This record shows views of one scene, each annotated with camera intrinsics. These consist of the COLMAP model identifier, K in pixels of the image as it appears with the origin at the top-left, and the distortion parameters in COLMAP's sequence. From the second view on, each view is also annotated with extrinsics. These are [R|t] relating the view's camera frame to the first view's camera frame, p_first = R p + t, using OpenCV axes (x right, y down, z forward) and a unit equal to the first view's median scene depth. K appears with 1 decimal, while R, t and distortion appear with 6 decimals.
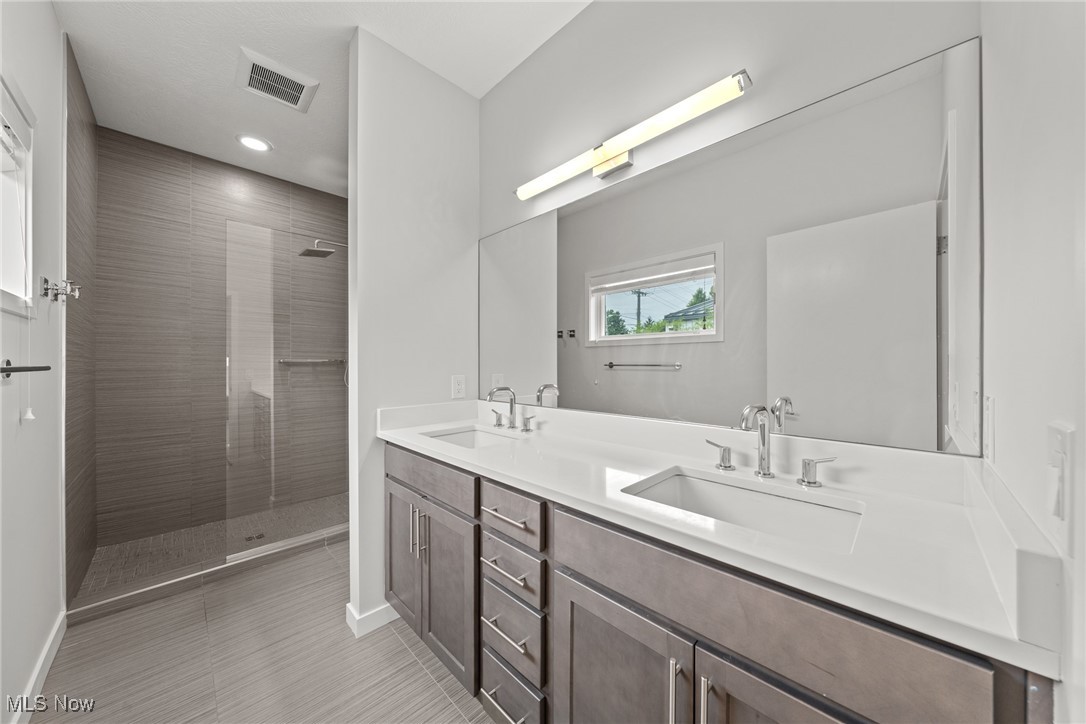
lens RADIAL K [[368.8, 0, 541.8], [0, 368.8, 361.2], [0, 0, 1]] dist [-0.001043, 0.000310]
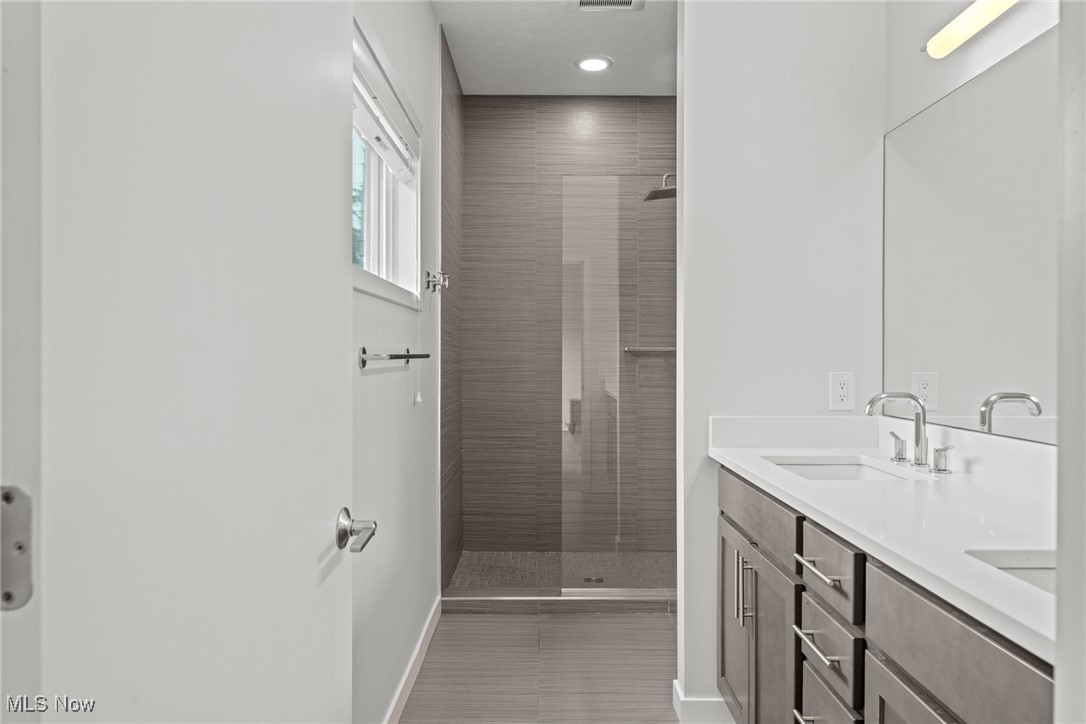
lens RADIAL K [[812.1, 0, 543.0], [0, 812.1, 347.7], [0, 0, 1]] dist [0.007180, 0.000708]
pose [[0.695059, -0.005004, -0.718935, 0.425123], [0.001556, 0.999984, -0.005455, 0.005600], [0.718951, 0.002673, 0.695056, -0.291872]]
